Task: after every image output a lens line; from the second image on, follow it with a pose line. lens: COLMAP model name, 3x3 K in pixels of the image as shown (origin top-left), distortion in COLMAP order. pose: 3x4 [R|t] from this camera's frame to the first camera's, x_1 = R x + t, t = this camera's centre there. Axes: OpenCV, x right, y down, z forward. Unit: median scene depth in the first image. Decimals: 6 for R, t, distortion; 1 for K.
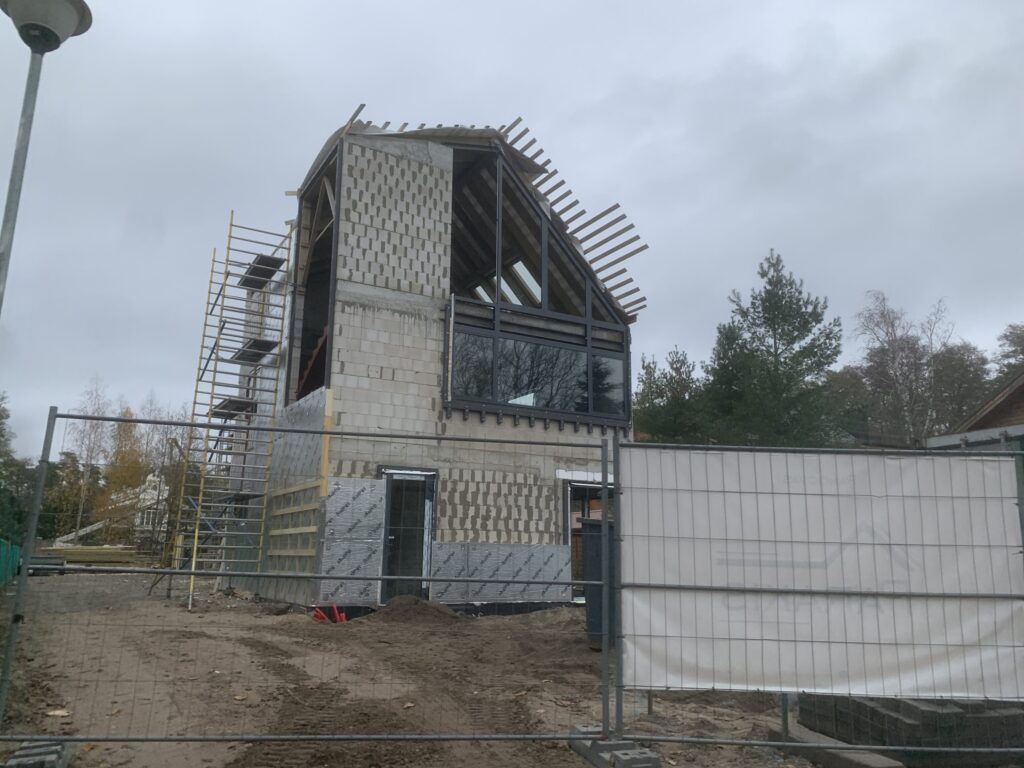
lens RADIAL K [[791.3, 0, 512.0], [0, 791.3, 384.0], [0, 0, 1]] dist [0.116189, -0.307903]
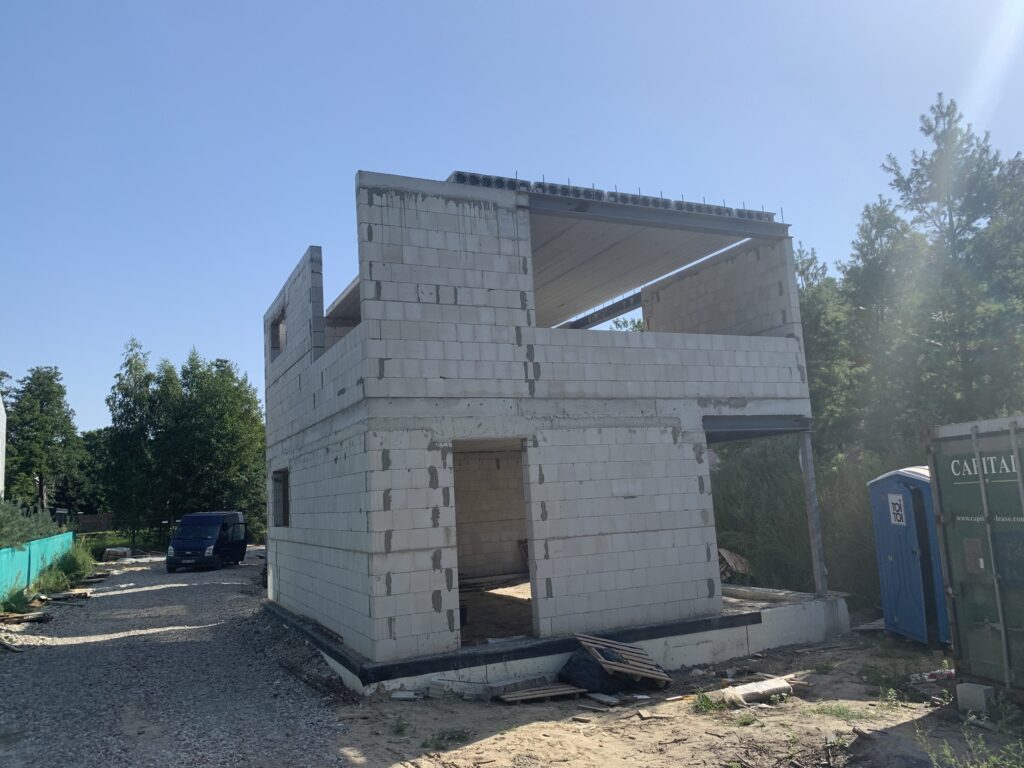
lens RADIAL K [[791.3, 0, 512.0], [0, 791.3, 384.0], [0, 0, 1]] dist [0.116189, -0.307903]
pose [[0.995160, -0.081123, -0.055459, -0.051967], [0.084961, 0.993870, 0.070743, 0.013235], [0.049381, -0.075112, 0.995952, 0.244493]]
